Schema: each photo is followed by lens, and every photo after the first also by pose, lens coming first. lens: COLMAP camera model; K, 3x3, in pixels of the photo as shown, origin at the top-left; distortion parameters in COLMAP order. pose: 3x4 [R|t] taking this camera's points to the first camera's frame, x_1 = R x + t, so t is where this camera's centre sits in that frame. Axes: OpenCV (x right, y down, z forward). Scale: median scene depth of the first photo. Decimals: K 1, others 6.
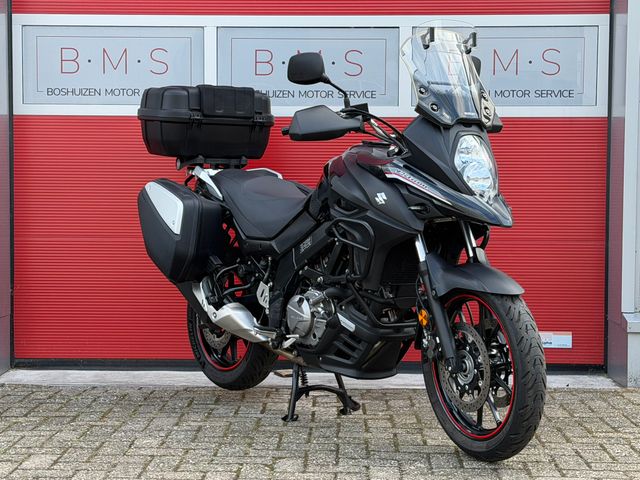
lens RADIAL K [[1302.9, 0, 311.1], [0, 1302.9, 251.2], [0, 0, 1]] dist [0.144004, 0.000000]
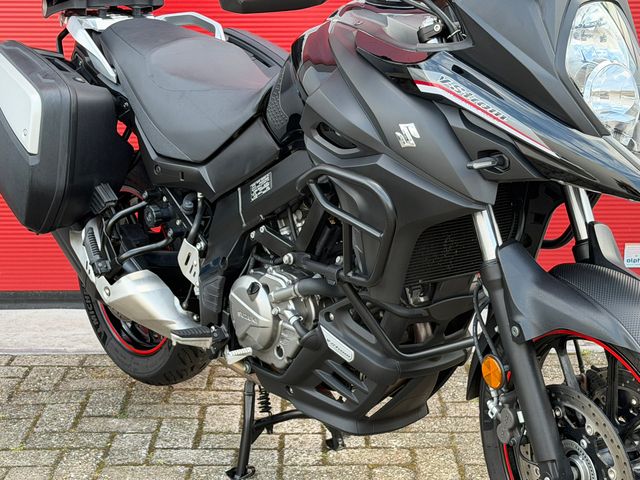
lens RADIAL K [[1302.9, 0, 306.7], [0, 1302.9, 250.8], [0, 0, 1]] dist [0.144004, 0.000000]
pose [[0.999799, -0.016438, 0.011479, 0.007985], [0.013859, 0.980343, 0.196813, -0.081682], [-0.014489, -0.196614, 0.980374, 0.438585]]
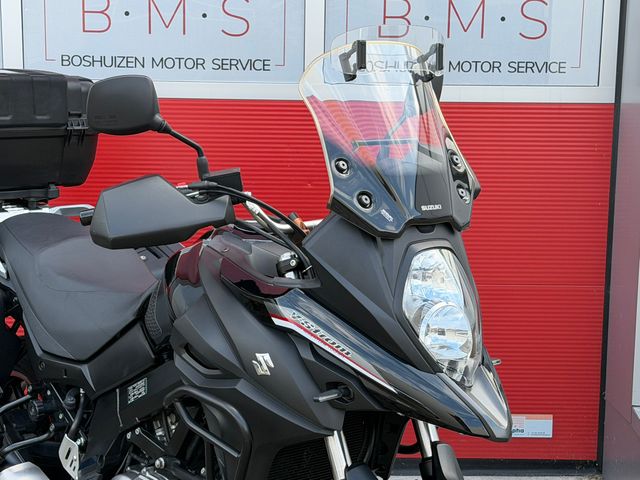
lens RADIAL K [[1302.9, 0, 321.7], [0, 1302.9, 251.9], [0, 0, 1]] dist [0.144004, 0.000000]
pose [[0.997295, -0.001761, 0.073482, 0.033081], [-0.006930, 0.993007, 0.117853, -0.127685], [-0.073175, -0.118043, 0.990309, 0.411013]]
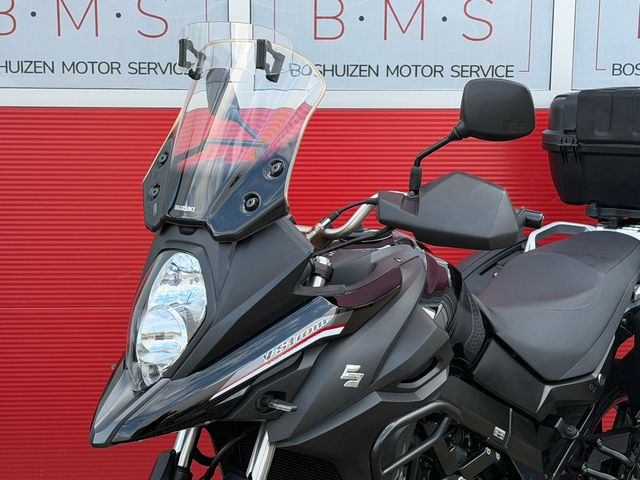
lens RADIAL K [[1302.9, 0, 318.5], [0, 1302.9, 249.2], [0, 0, 1]] dist [0.144004, 0.000000]
pose [[0.997839, -0.011603, 0.064672, -0.099016], [0.004209, 0.993550, 0.113315, -0.131173], [-0.065570, -0.112798, 0.991452, 0.482247]]
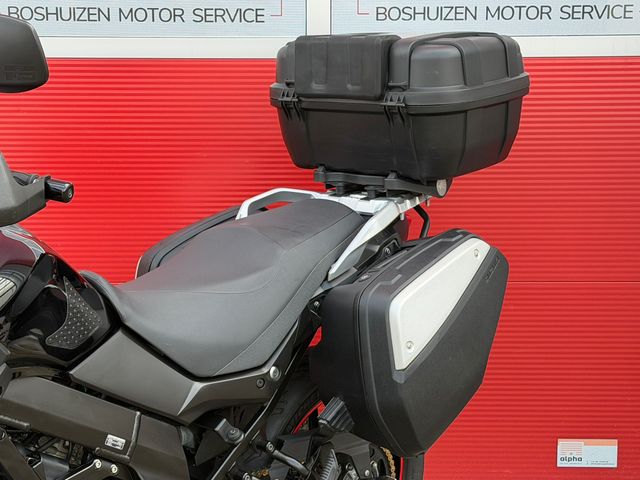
lens RADIAL K [[1302.9, 0, 314.3], [0, 1302.9, 243.0], [0, 0, 1]] dist [0.144004, 0.000000]
pose [[0.999466, -0.012933, 0.030018, 0.064642], [0.008492, 0.989596, 0.143622, -0.127934], [-0.031563, -0.143290, 0.989177, 0.559608]]
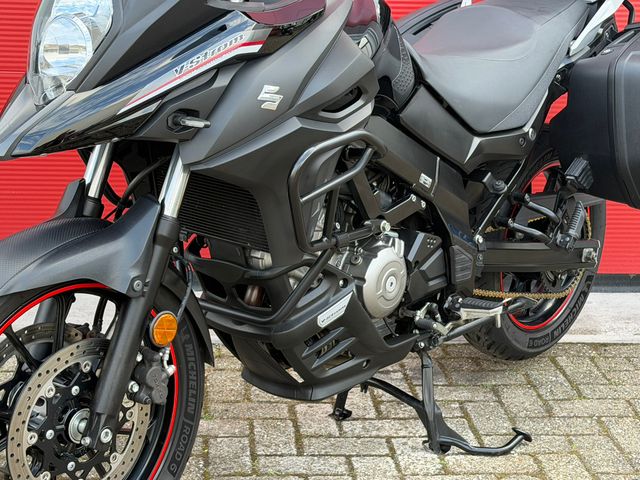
lens RADIAL K [[1302.9, 0, 329.2], [0, 1302.9, 258.7], [0, 0, 1]] dist [0.144004, 0.000000]
pose [[0.993491, -0.009445, 0.113519, -0.088867], [-0.018257, 0.970472, 0.240521, -0.089530], [-0.112439, -0.241028, 0.963983, 0.495705]]
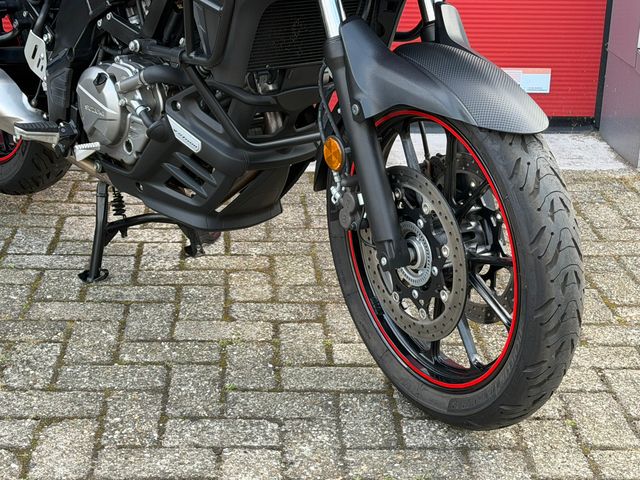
lens RADIAL K [[1302.9, 0, 321.9], [0, 1302.9, 249.8], [0, 0, 1]] dist [0.144004, 0.000000]
pose [[0.996034, -0.009186, 0.088498, 0.032054], [-0.017081, 0.956410, 0.291526, -0.050065], [-0.087318, -0.291882, 0.952460, 0.441290]]
